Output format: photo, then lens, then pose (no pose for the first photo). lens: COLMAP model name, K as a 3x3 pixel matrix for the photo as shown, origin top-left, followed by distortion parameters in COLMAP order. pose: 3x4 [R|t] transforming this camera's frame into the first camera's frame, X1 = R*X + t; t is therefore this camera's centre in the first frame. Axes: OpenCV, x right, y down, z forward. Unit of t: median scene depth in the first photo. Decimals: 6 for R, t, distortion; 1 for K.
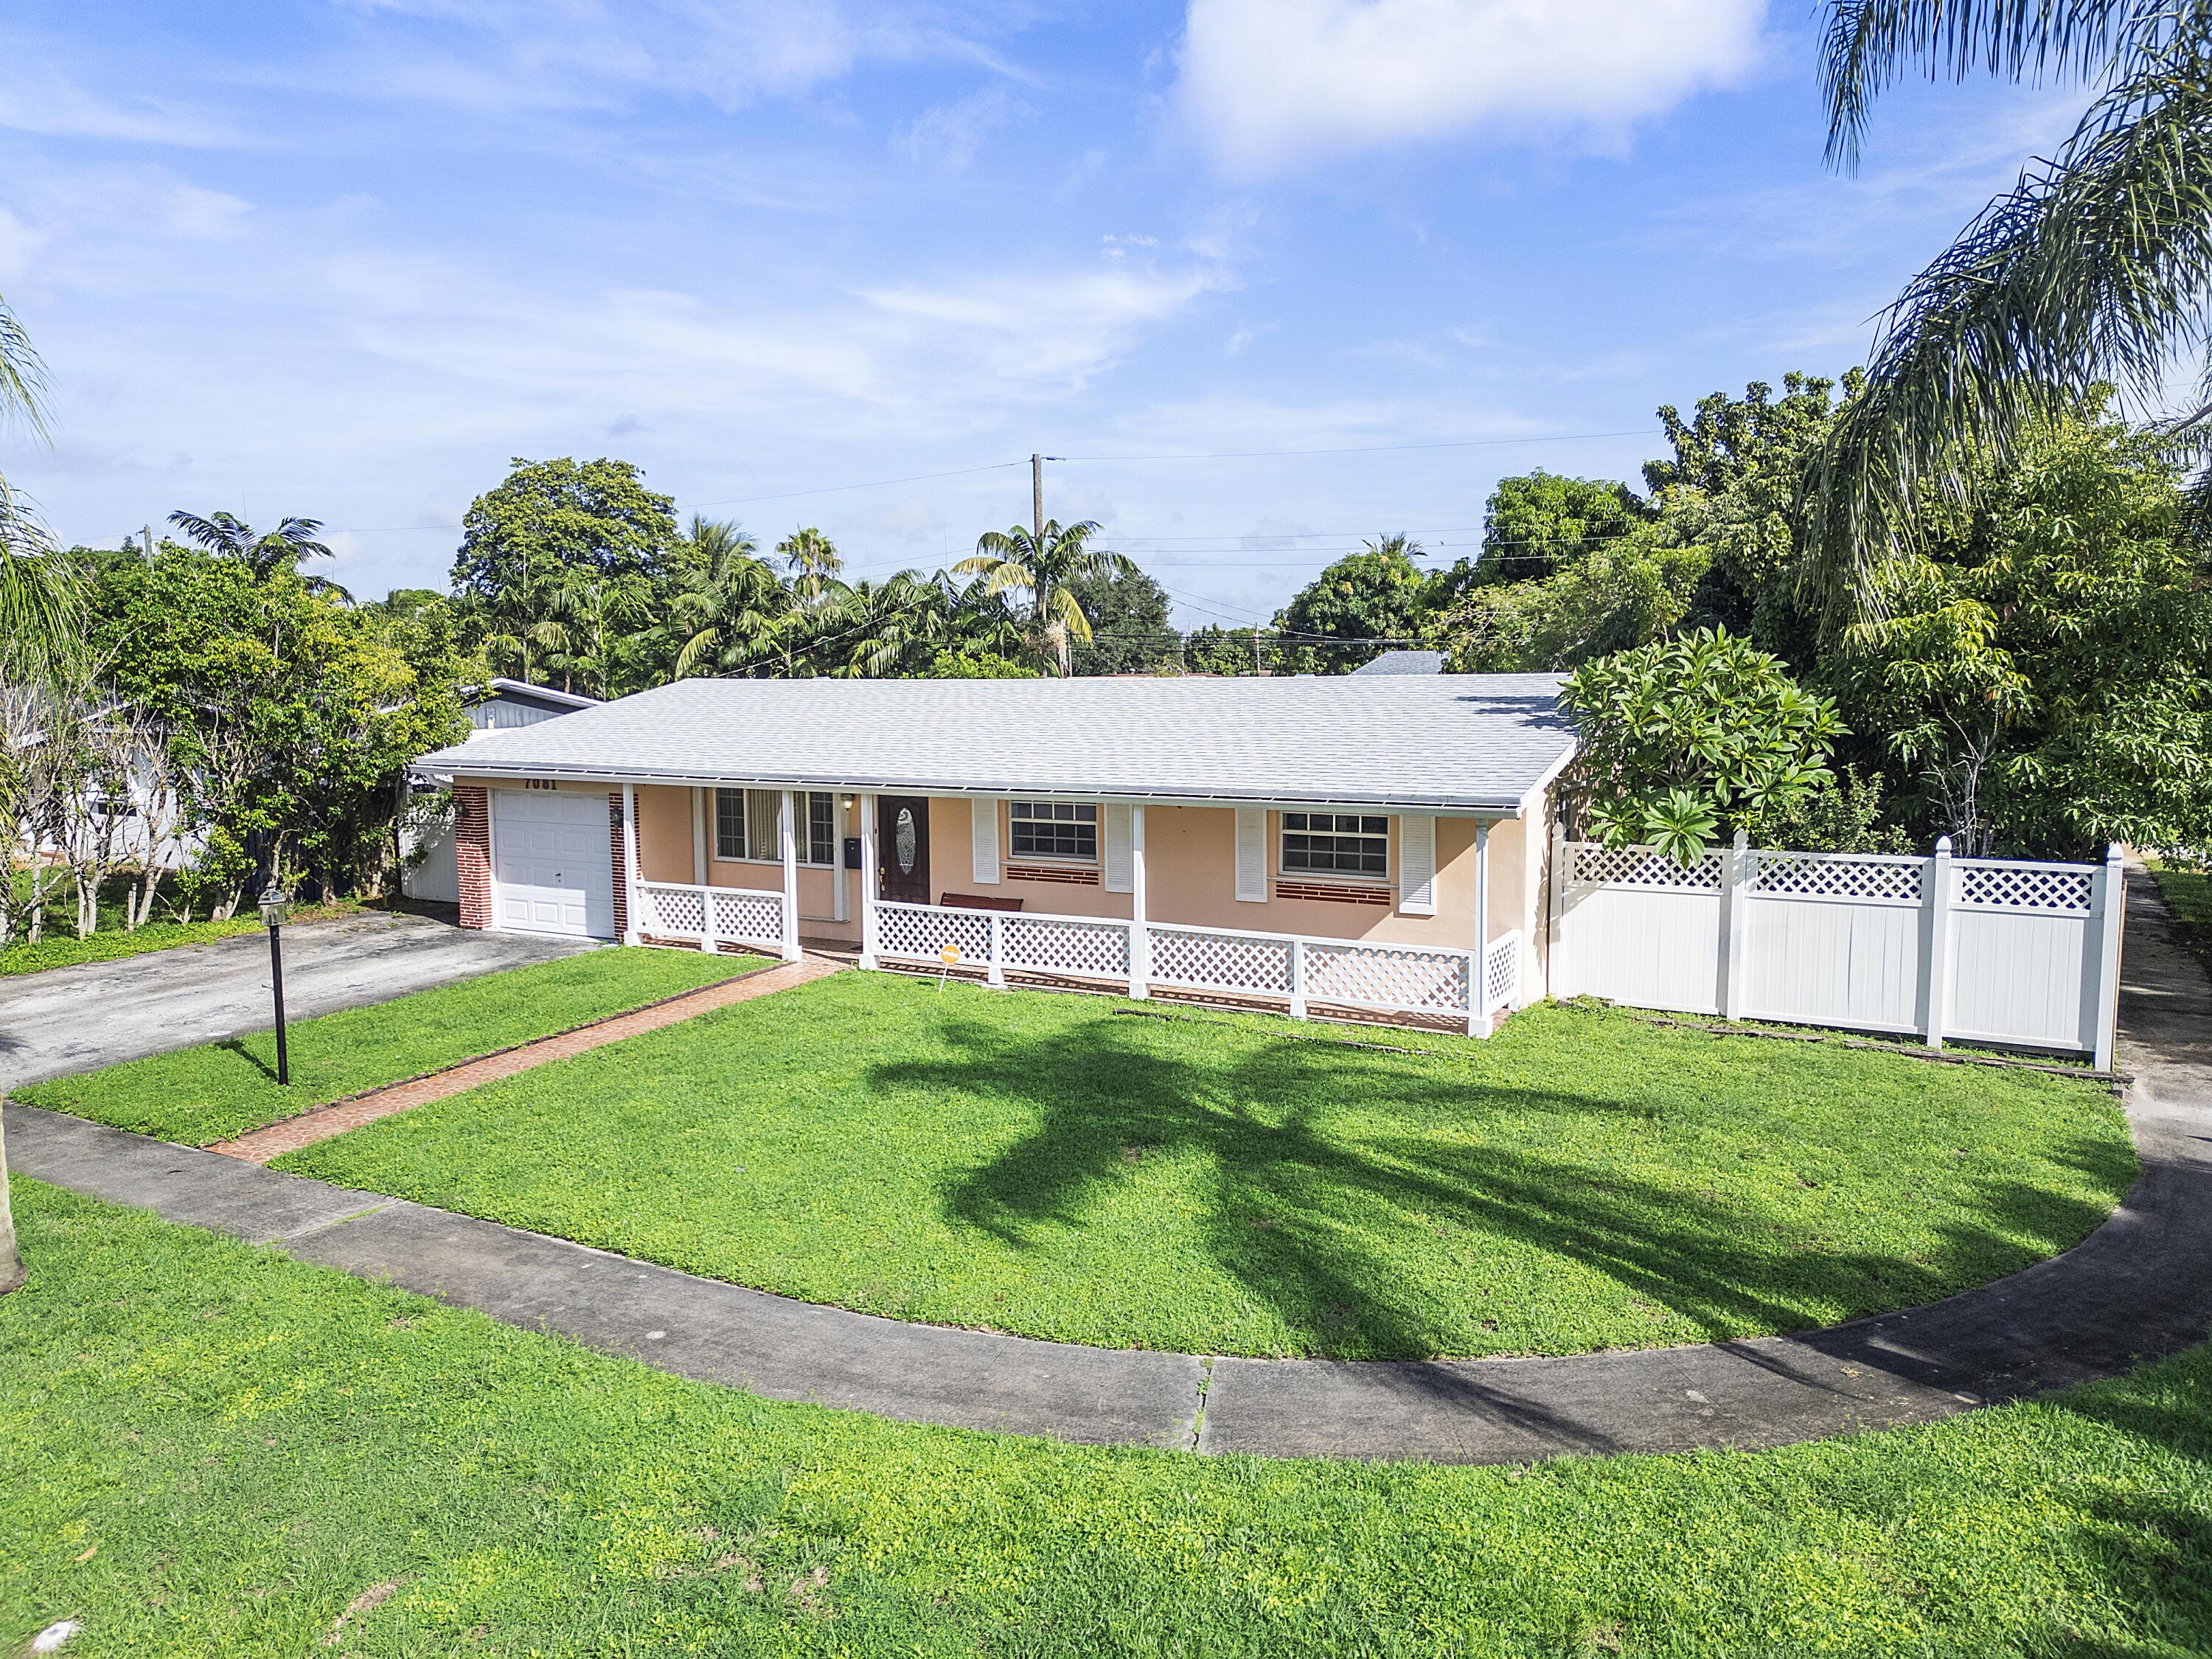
lens RADIAL K [[1532.2, 0, 1106.0], [0, 1532.2, 829.5], [0, 0, 1]] dist [0.079447, -0.086183]
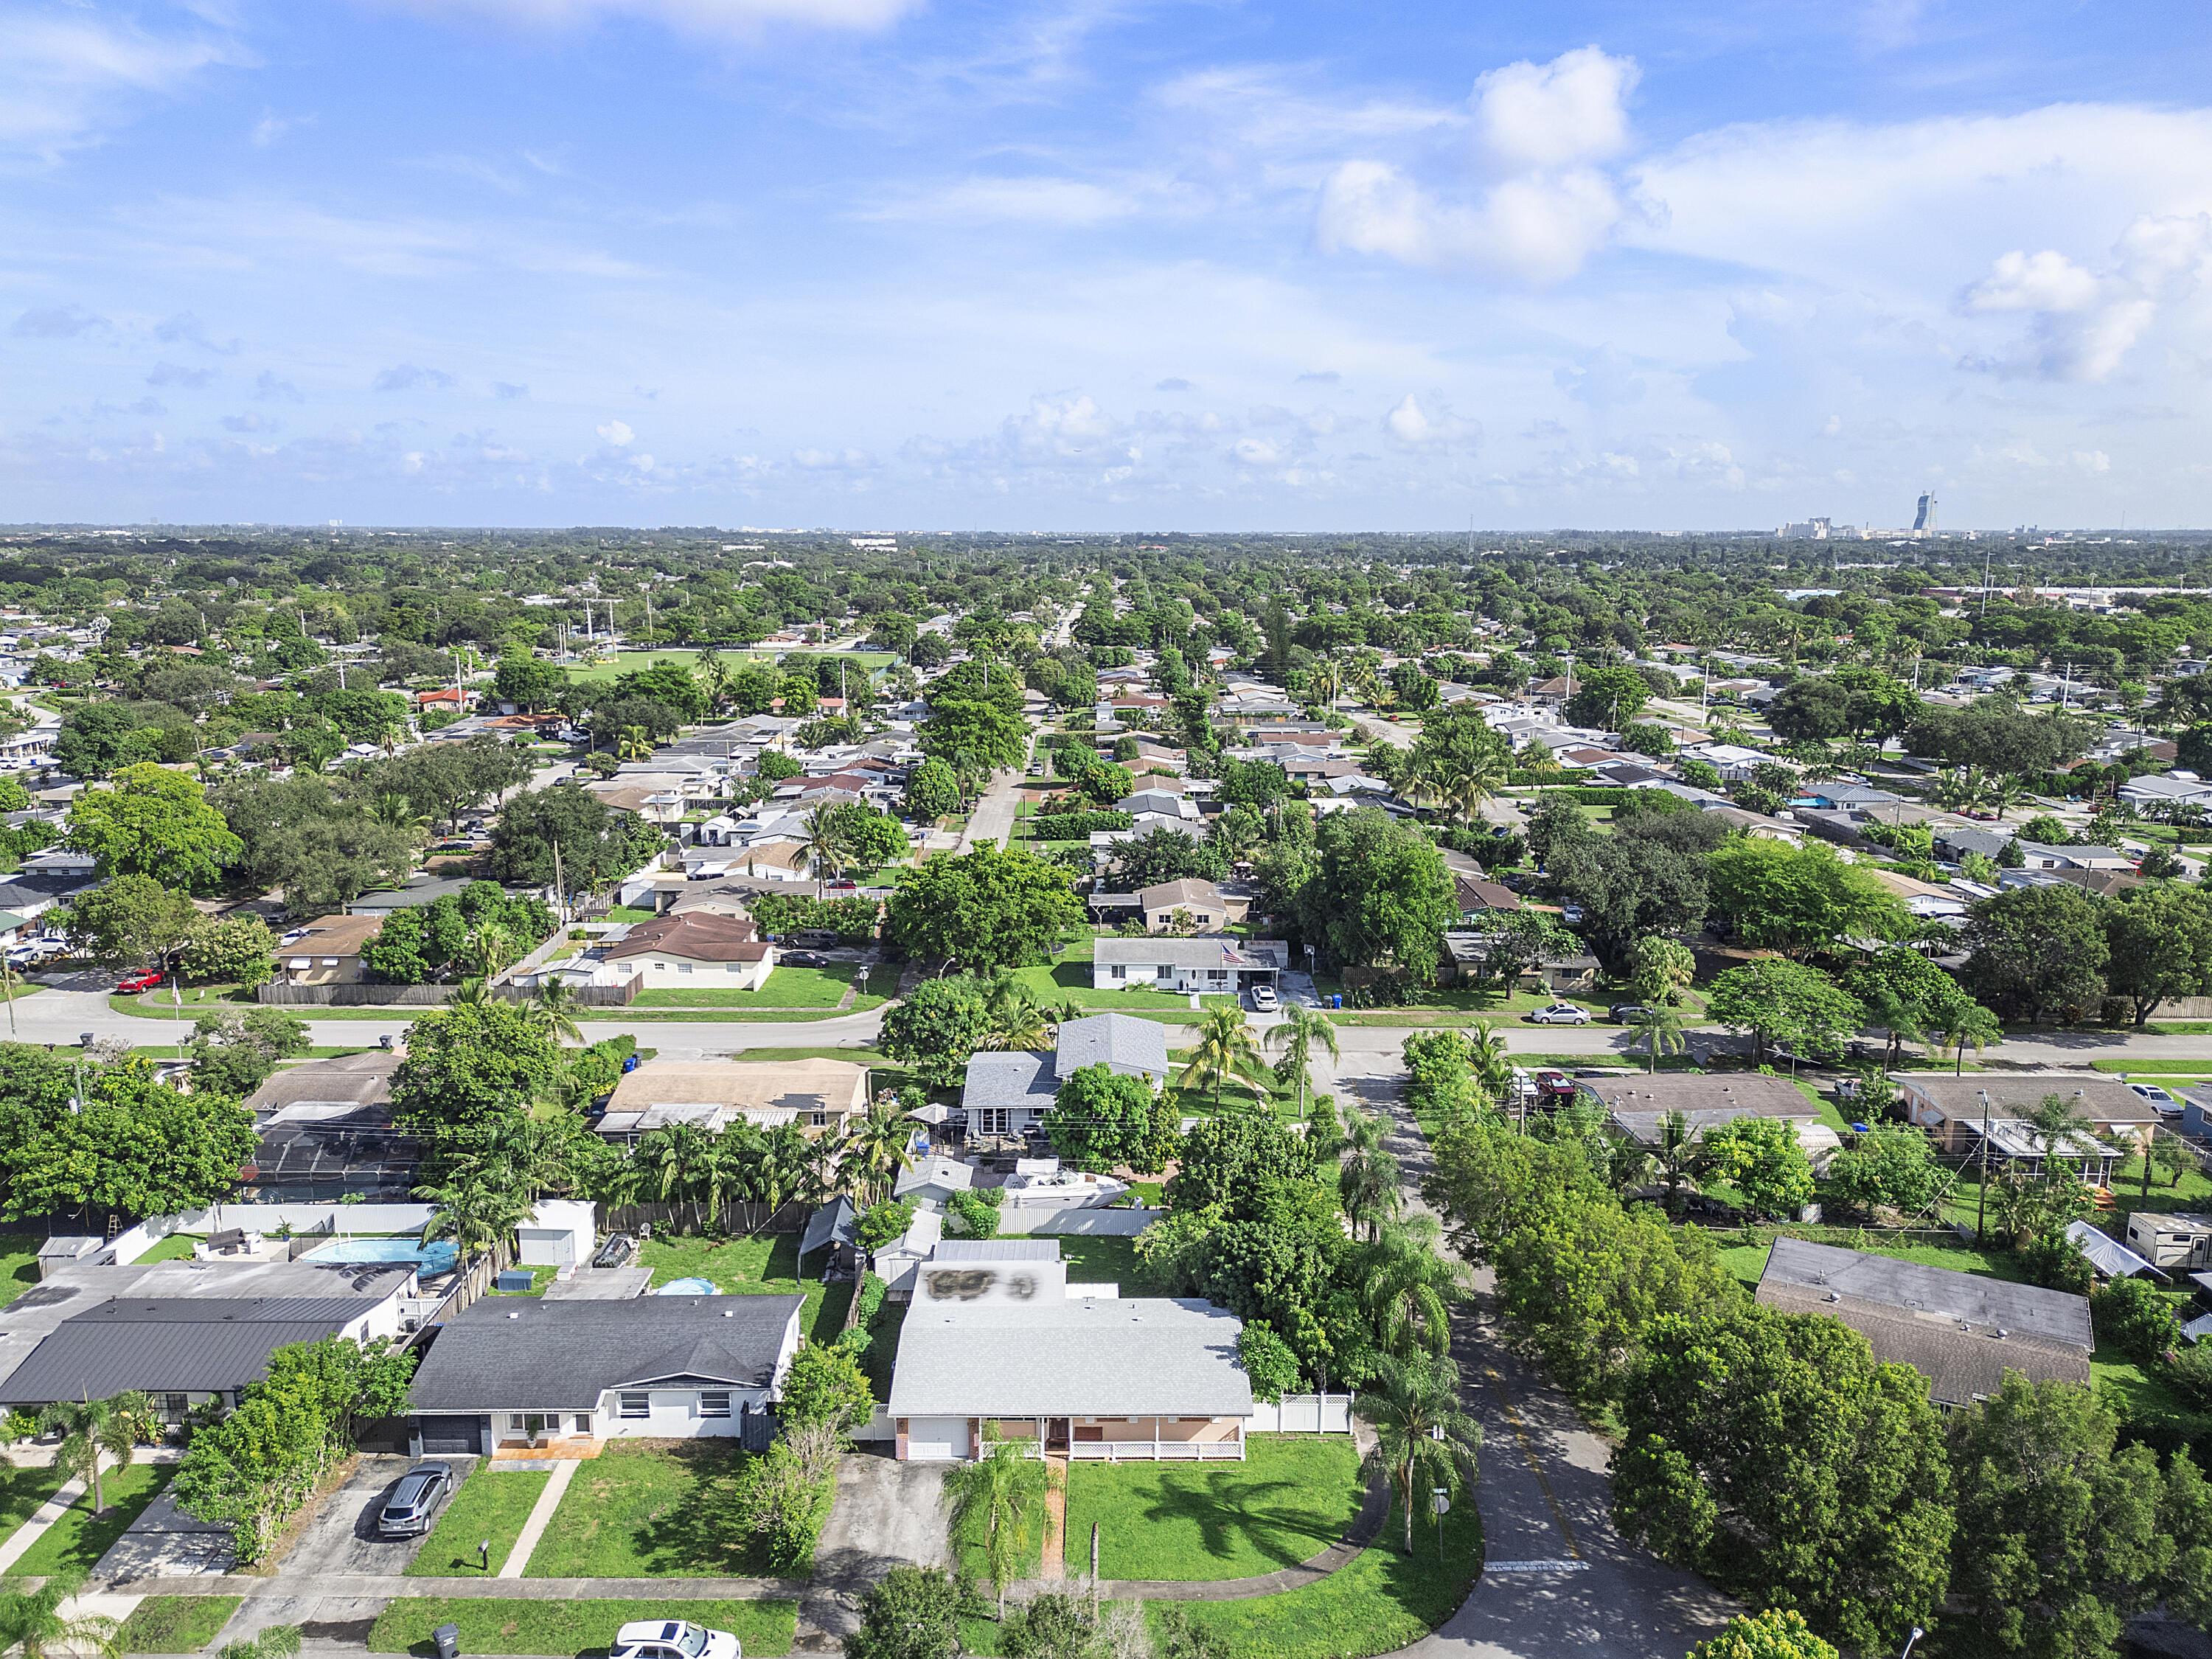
lens RADIAL K [[1518.7, 0, 1106.0], [0, 1518.7, 829.5], [0, 0, 1]] dist [0.106002, -0.173658]
pose [[0.860044, -0.073027, 0.504967, -2.195484], [0.032870, 0.995578, 0.087995, -2.068667], [-0.509160, -0.059081, 0.858642, -2.494046]]
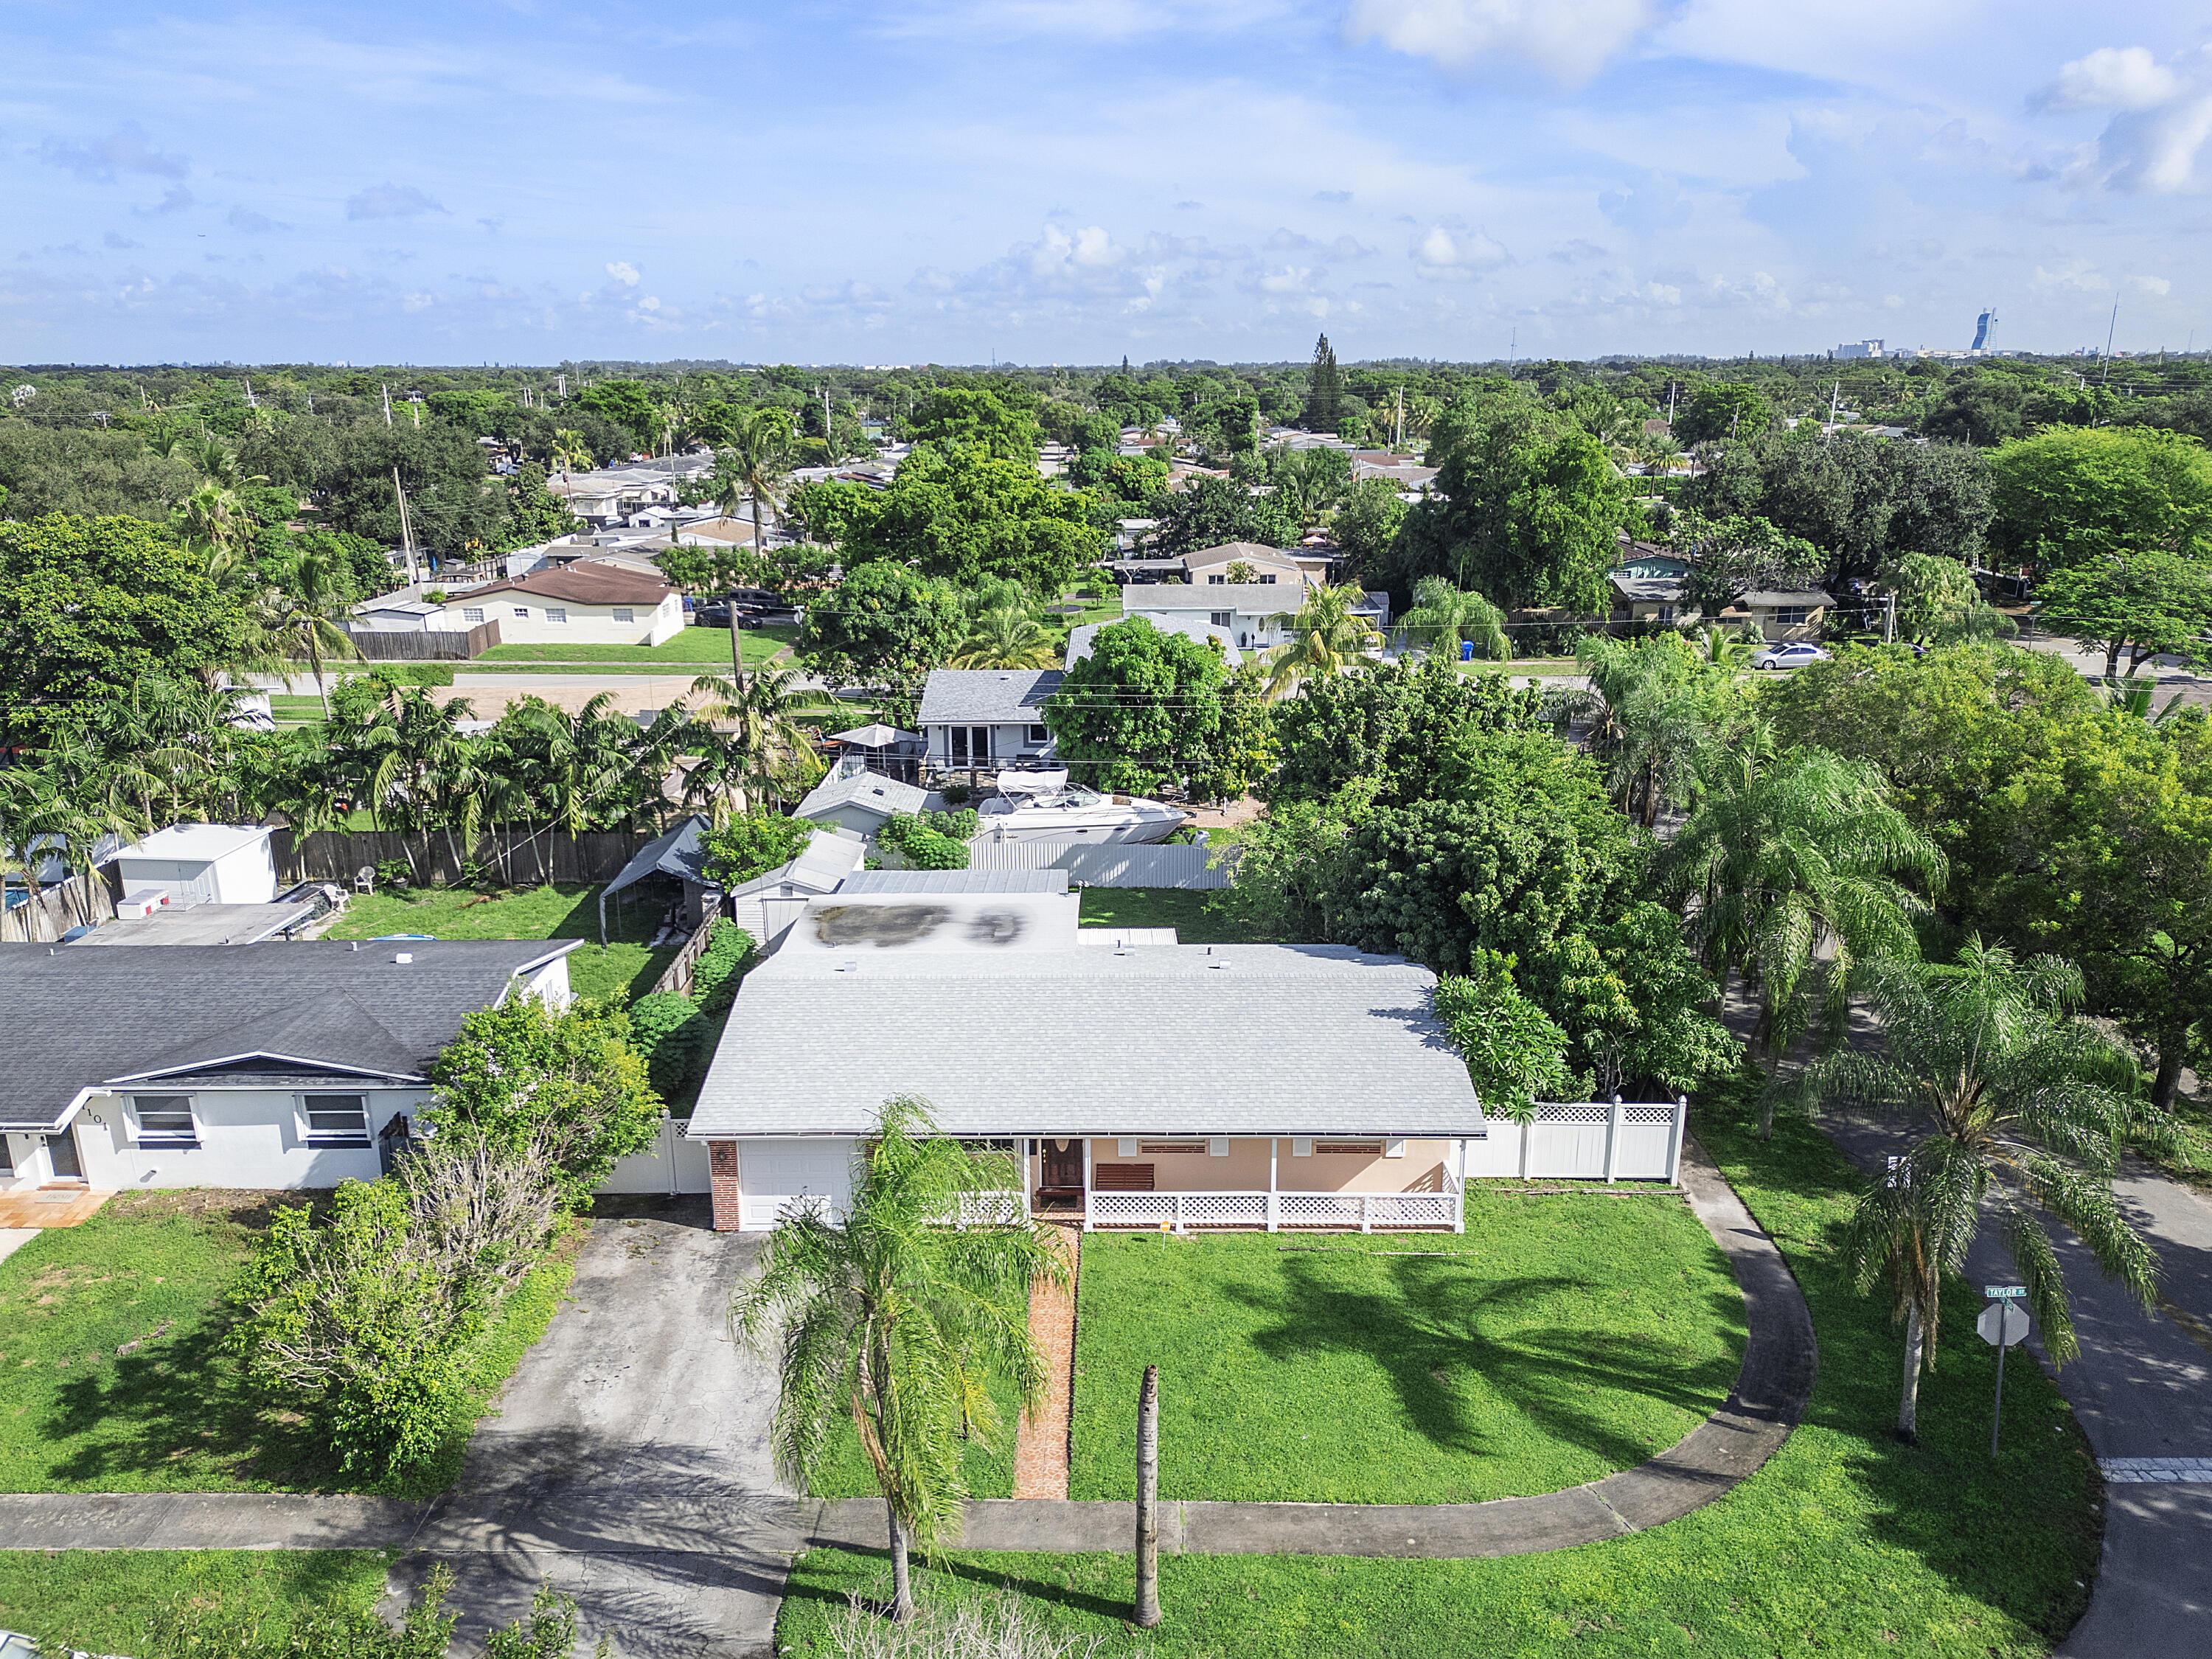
lens RADIAL K [[1532.2, 0, 1106.0], [0, 1532.2, 829.5], [0, 0, 1]] dist [0.079447, -0.086183]
pose [[0.867269, -0.127458, 0.481247, -1.090370], [0.039227, 0.981161, 0.189167, -0.799392], [-0.496291, -0.145181, 0.855931, -0.461831]]
